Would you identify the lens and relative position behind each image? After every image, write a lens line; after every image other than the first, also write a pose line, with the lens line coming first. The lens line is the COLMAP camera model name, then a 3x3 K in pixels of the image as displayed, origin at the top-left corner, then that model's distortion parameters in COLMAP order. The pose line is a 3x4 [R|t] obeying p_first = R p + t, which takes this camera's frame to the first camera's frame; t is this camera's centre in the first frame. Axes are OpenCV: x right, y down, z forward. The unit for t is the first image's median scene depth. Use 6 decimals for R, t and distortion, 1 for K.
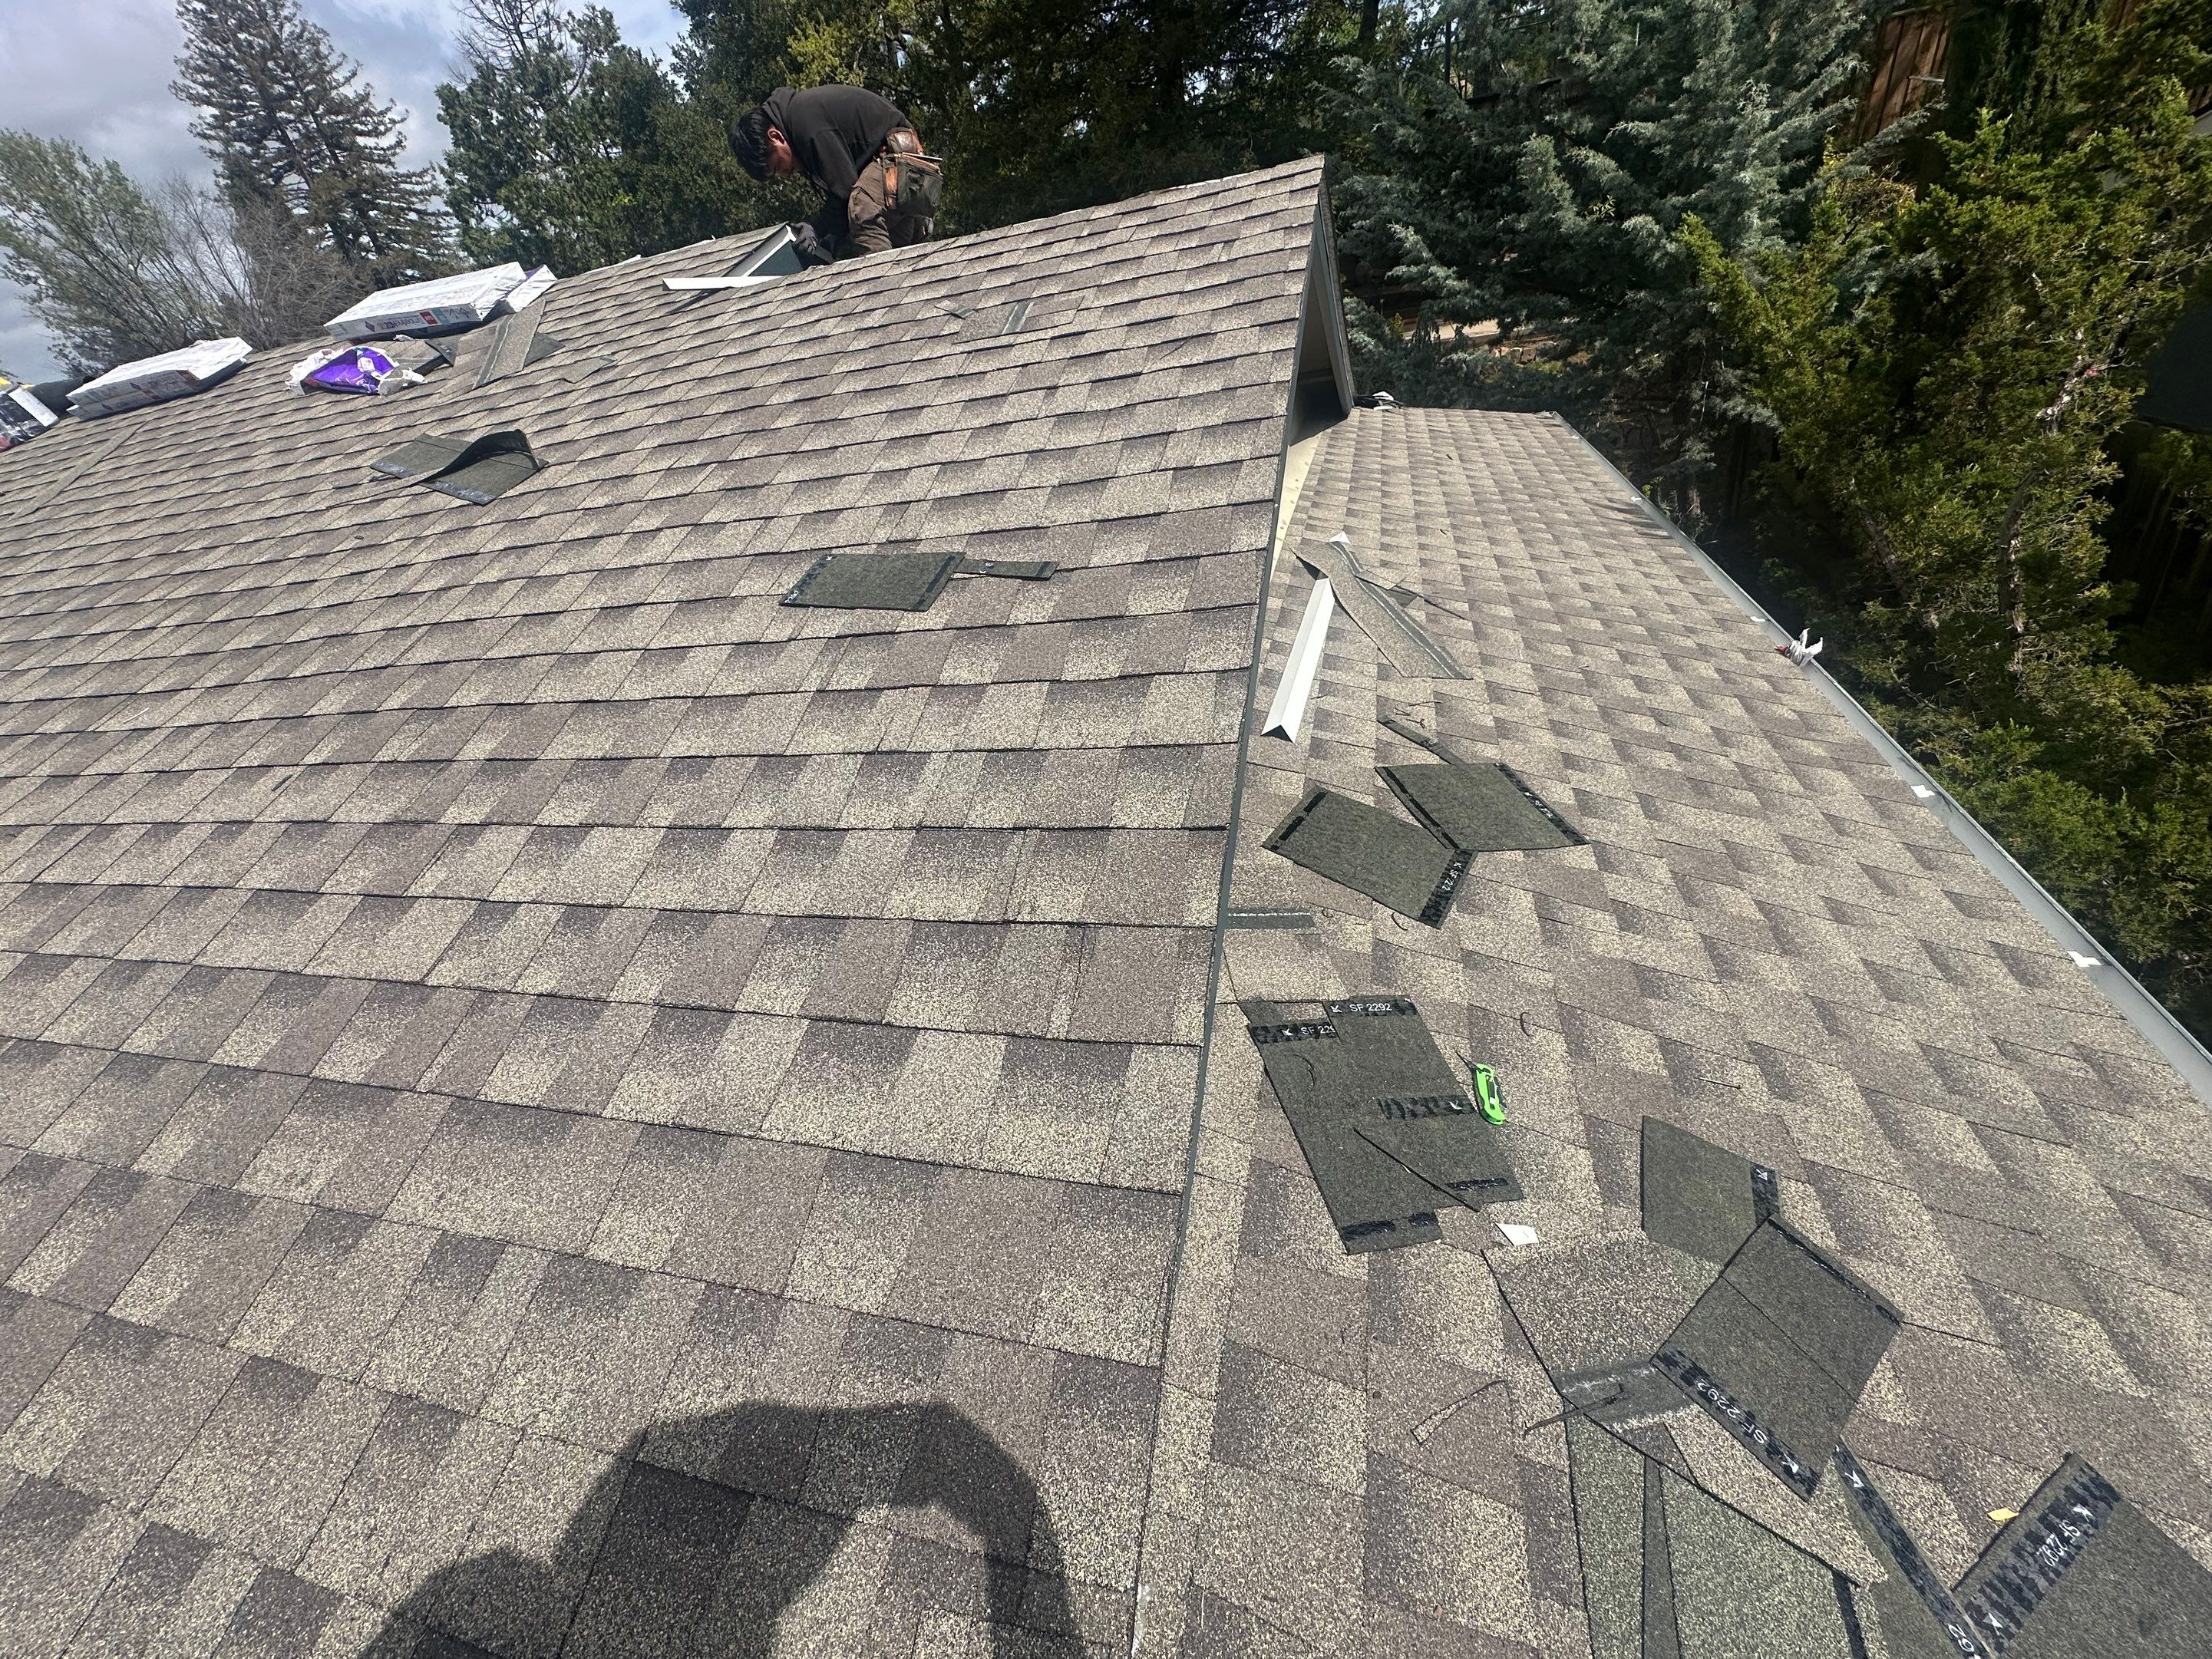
lens RADIAL K [[868.9, 0, 1106.0], [0, 868.9, 829.5], [0, 0, 1]] dist [-0.001726, -0.000216]
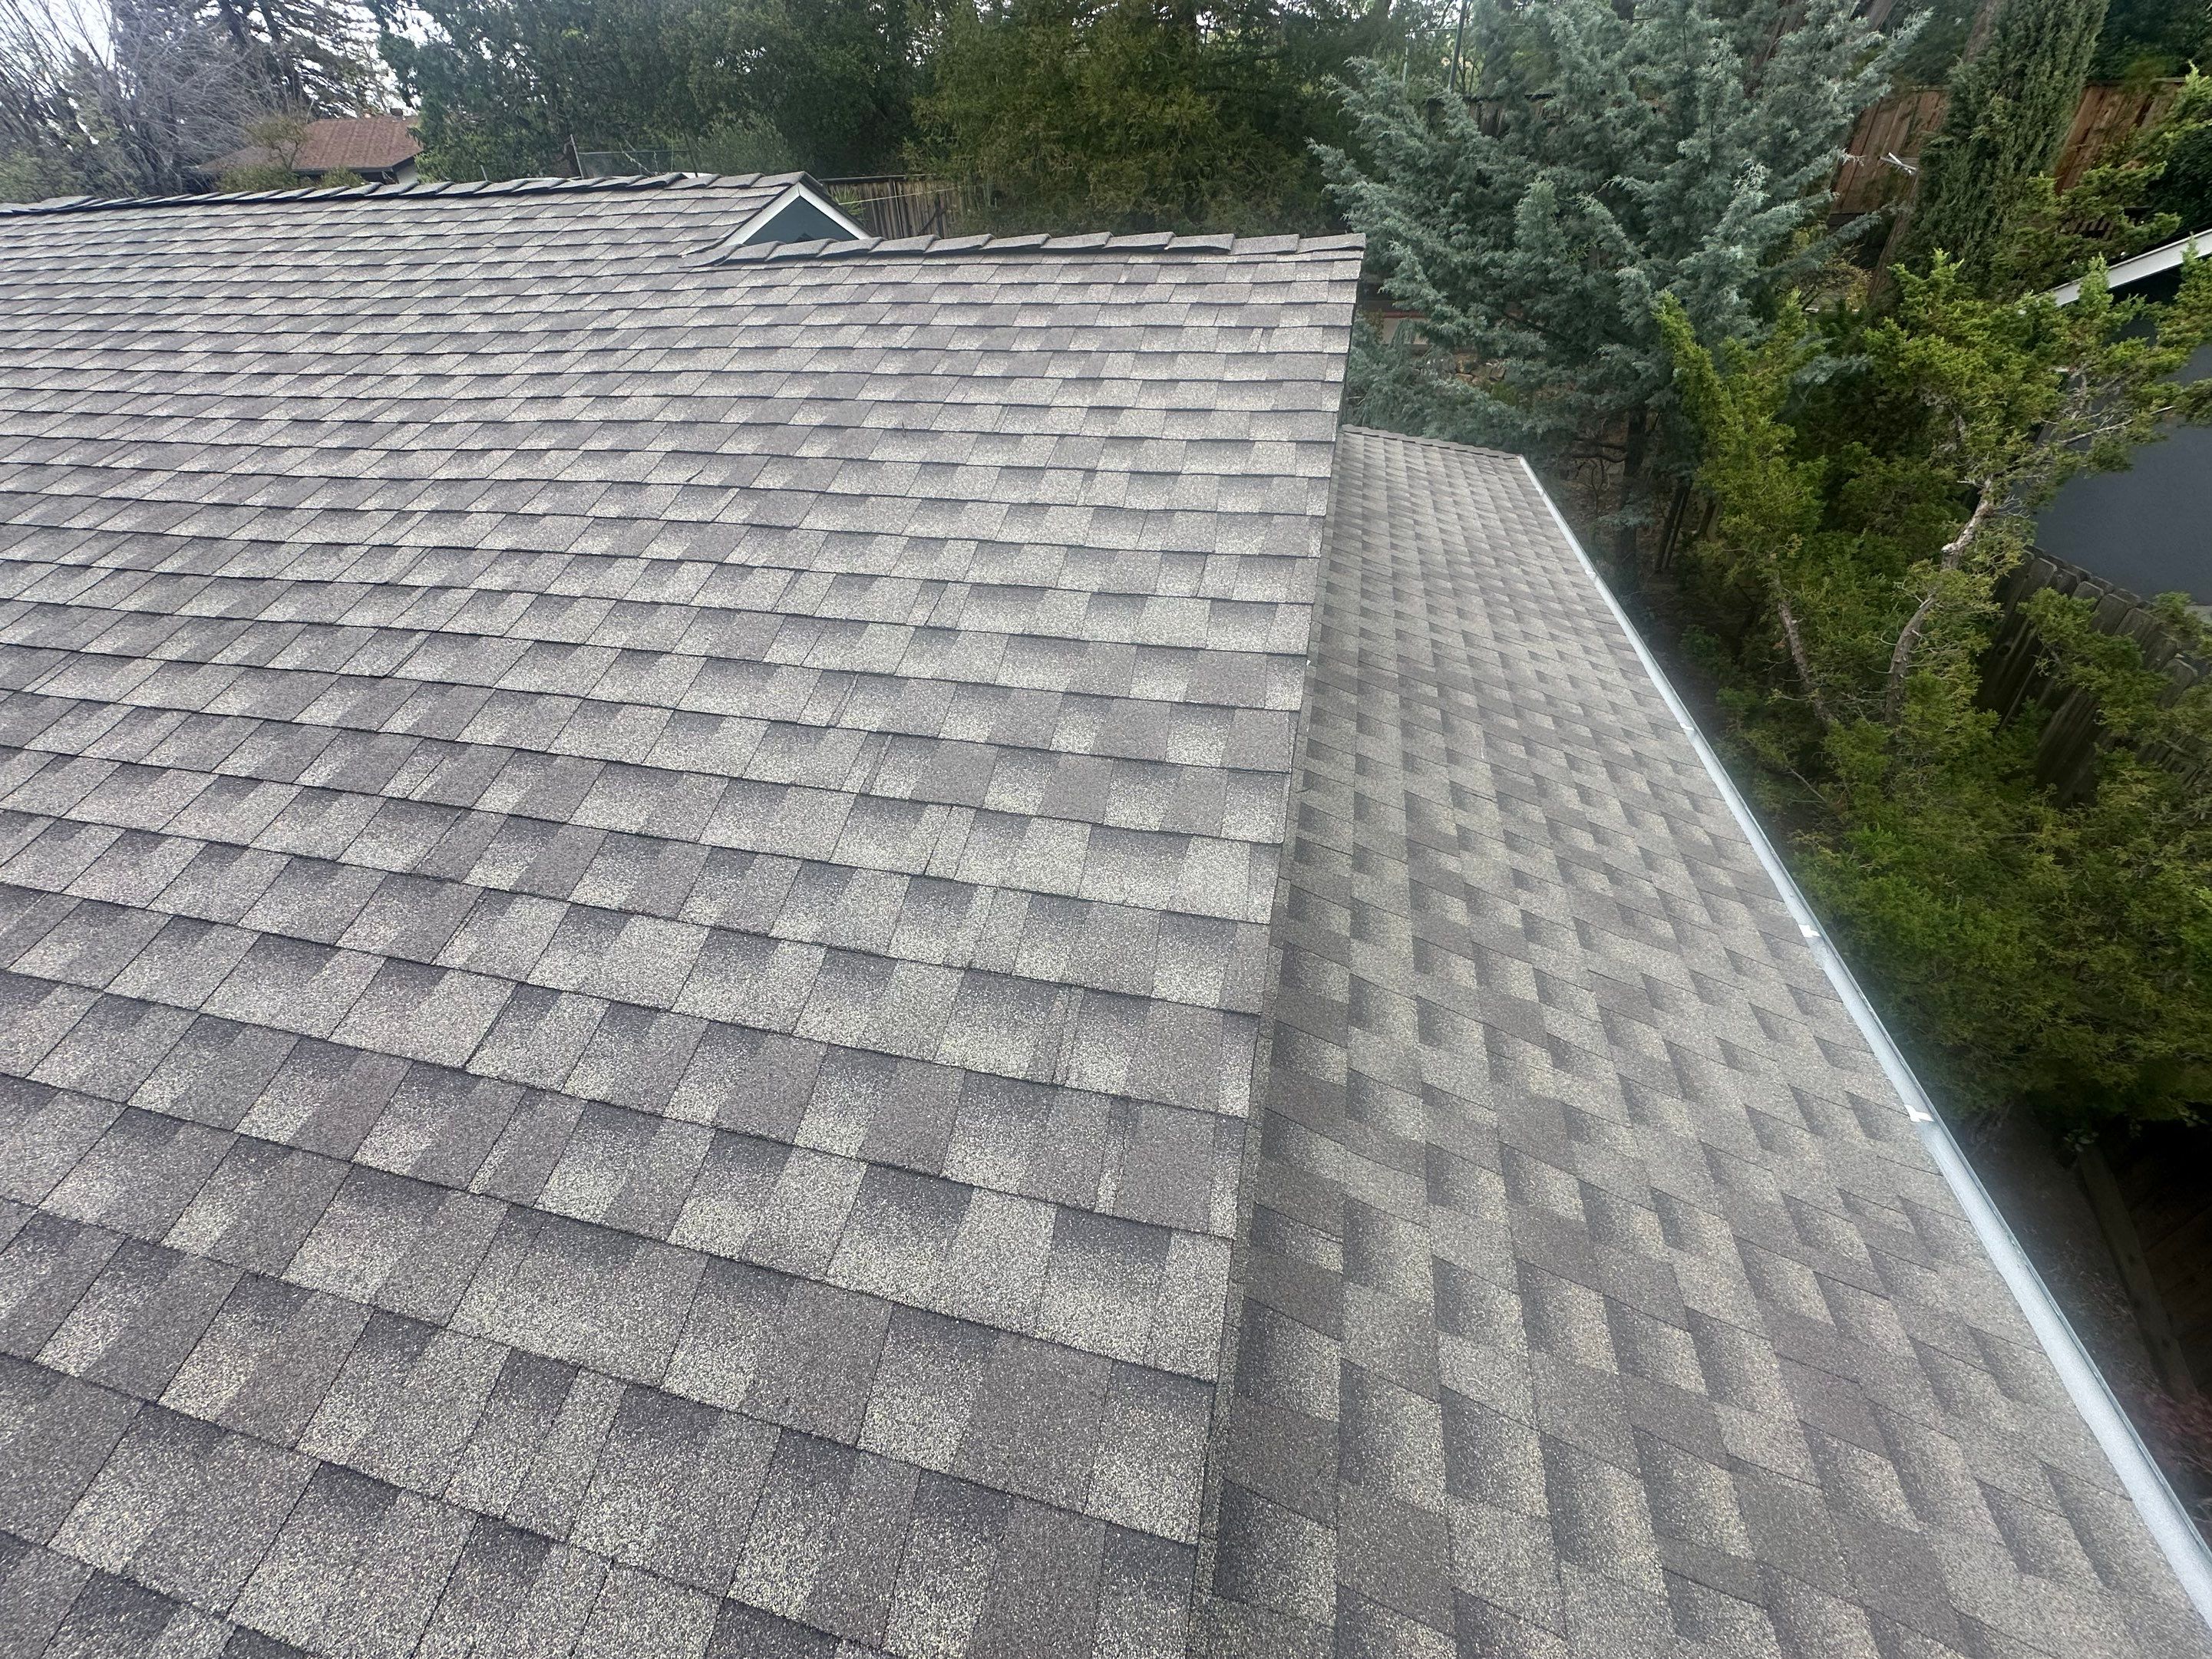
lens RADIAL K [[868.9, 0, 1106.0], [0, 868.9, 829.5], [0, 0, 1]] dist [-0.003373, 0.000145]
pose [[0.990067, 0.102796, 0.095921, -0.138717], [-0.108184, 0.992730, 0.052763, -0.205545], [-0.089800, -0.062616, 0.993990, -0.059374]]
